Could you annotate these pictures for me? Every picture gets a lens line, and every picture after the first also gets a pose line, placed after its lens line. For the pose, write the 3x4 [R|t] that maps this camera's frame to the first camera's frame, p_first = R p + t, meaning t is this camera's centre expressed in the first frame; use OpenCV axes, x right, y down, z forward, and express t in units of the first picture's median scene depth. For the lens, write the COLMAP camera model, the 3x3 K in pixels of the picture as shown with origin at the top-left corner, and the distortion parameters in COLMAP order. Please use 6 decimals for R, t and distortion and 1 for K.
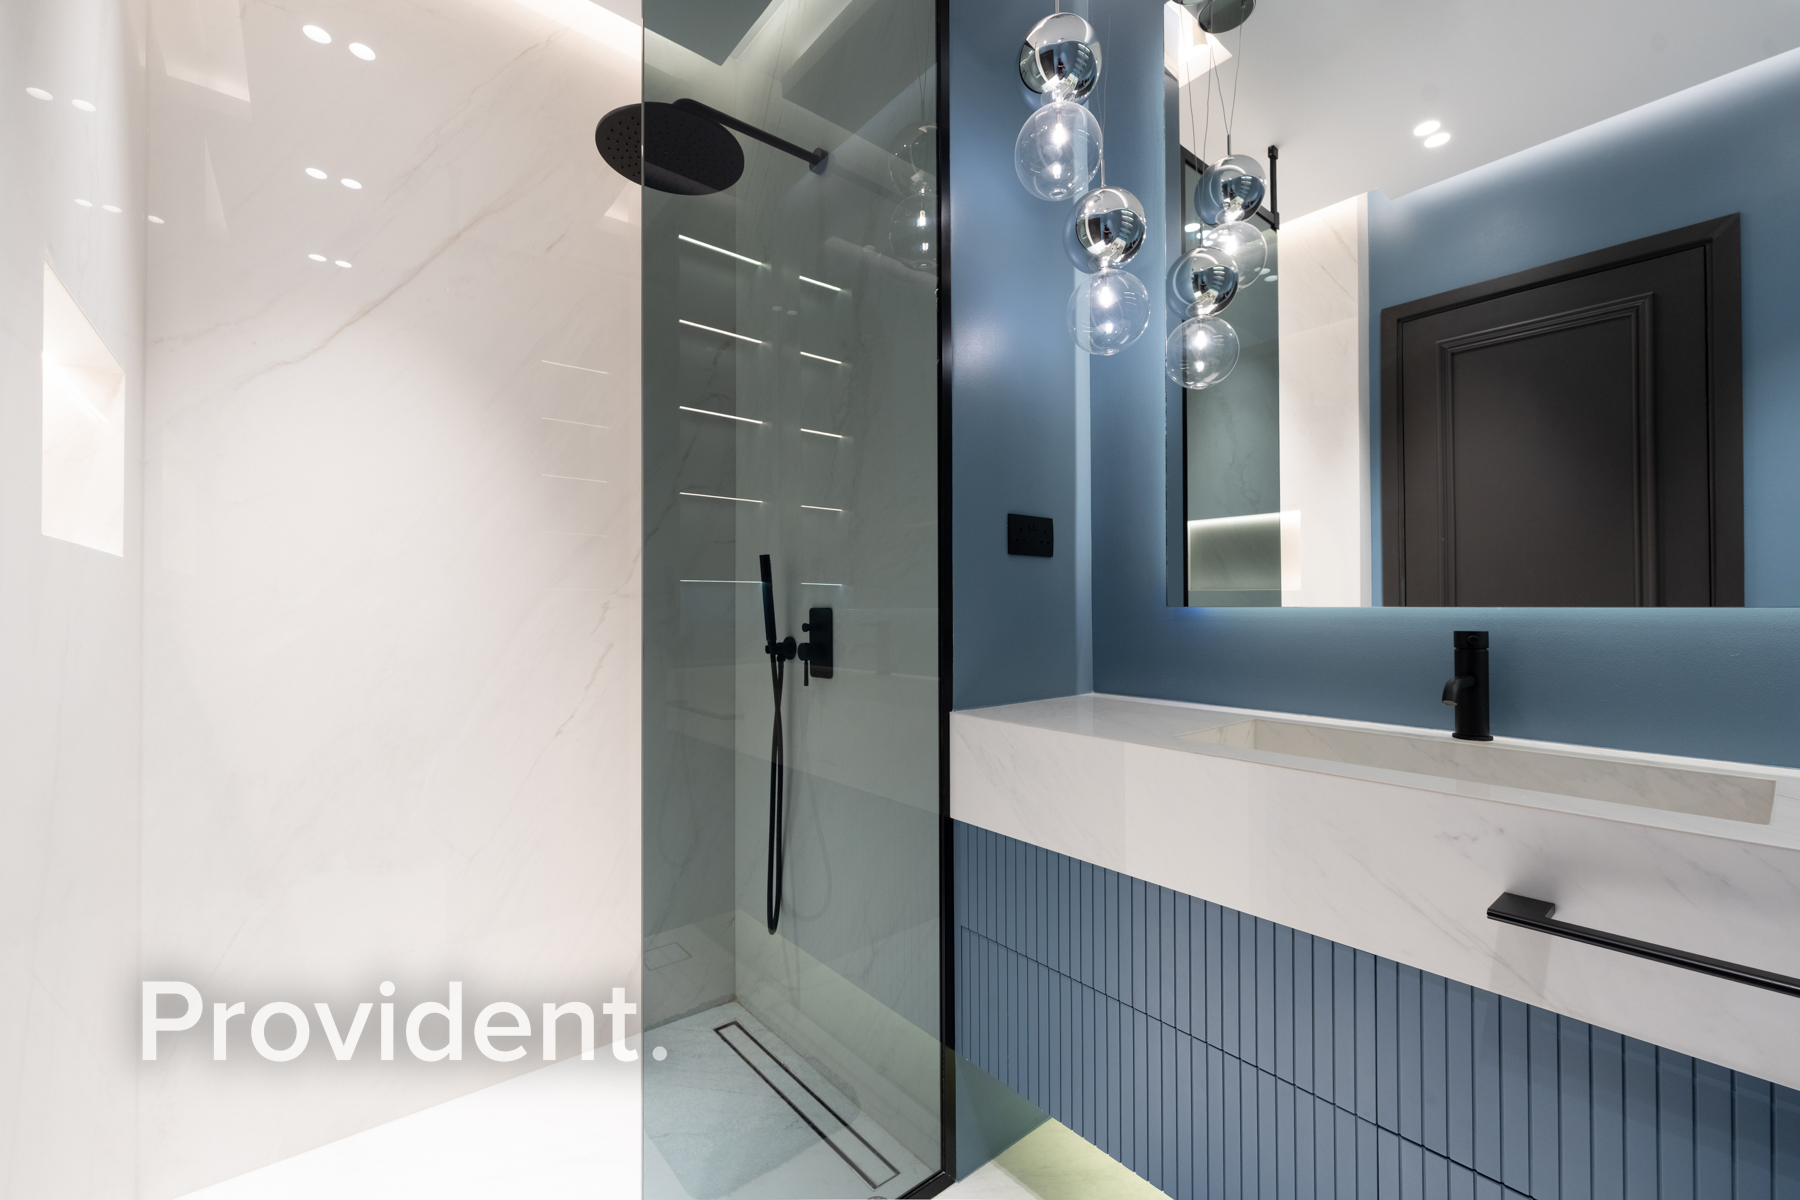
lens RADIAL K [[744.7, 0, 899.5], [0, 744.7, 607.4], [0, 0, 1]] dist [0.000274, 0.000045]
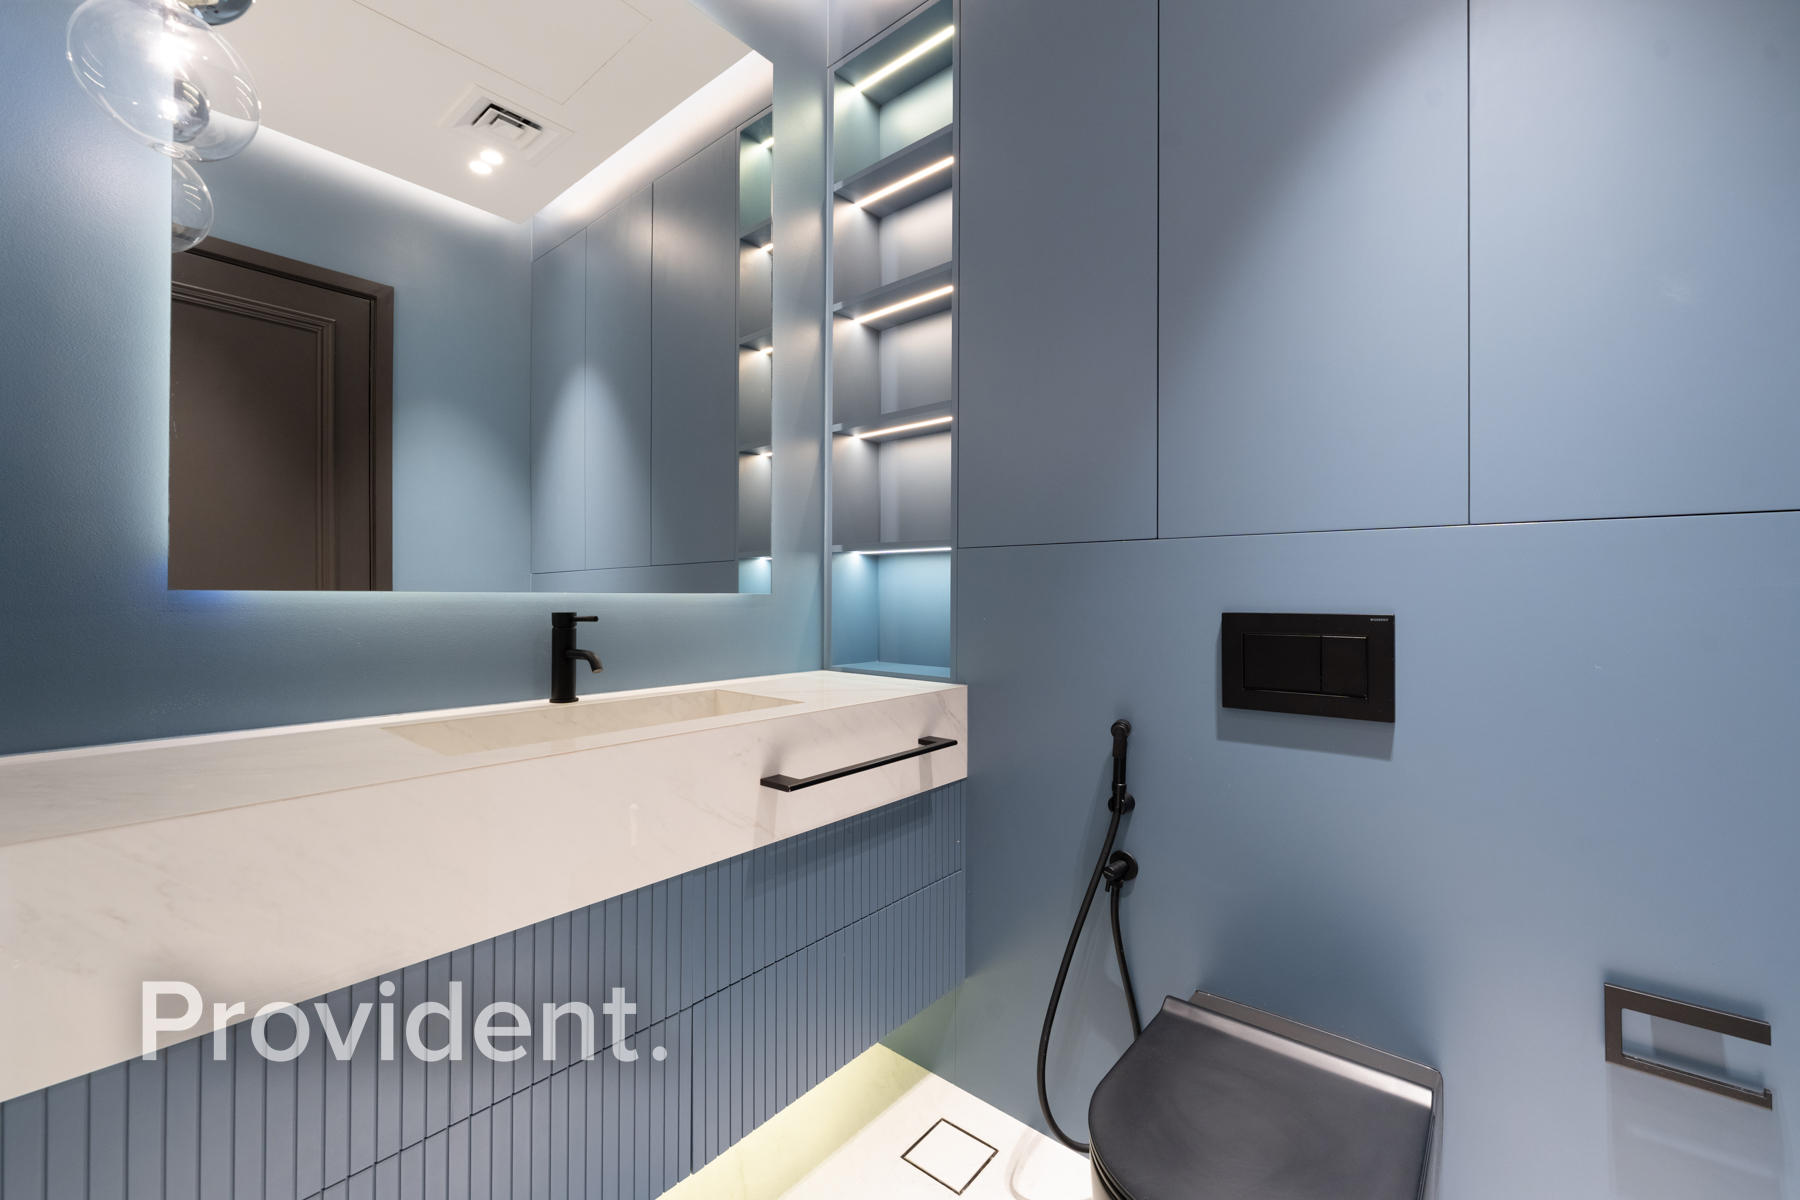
lens RADIAL K [[706.7, 0, 896.8], [0, 706.7, 599.3], [0, 0, 1]] dist [-0.001867, -0.000442]
pose [[-0.185790, -0.007155, 0.982563, -0.412917], [-0.005584, 0.999965, 0.006226, 0.000515], [-0.982574, -0.004330, -0.185824, 0.615399]]
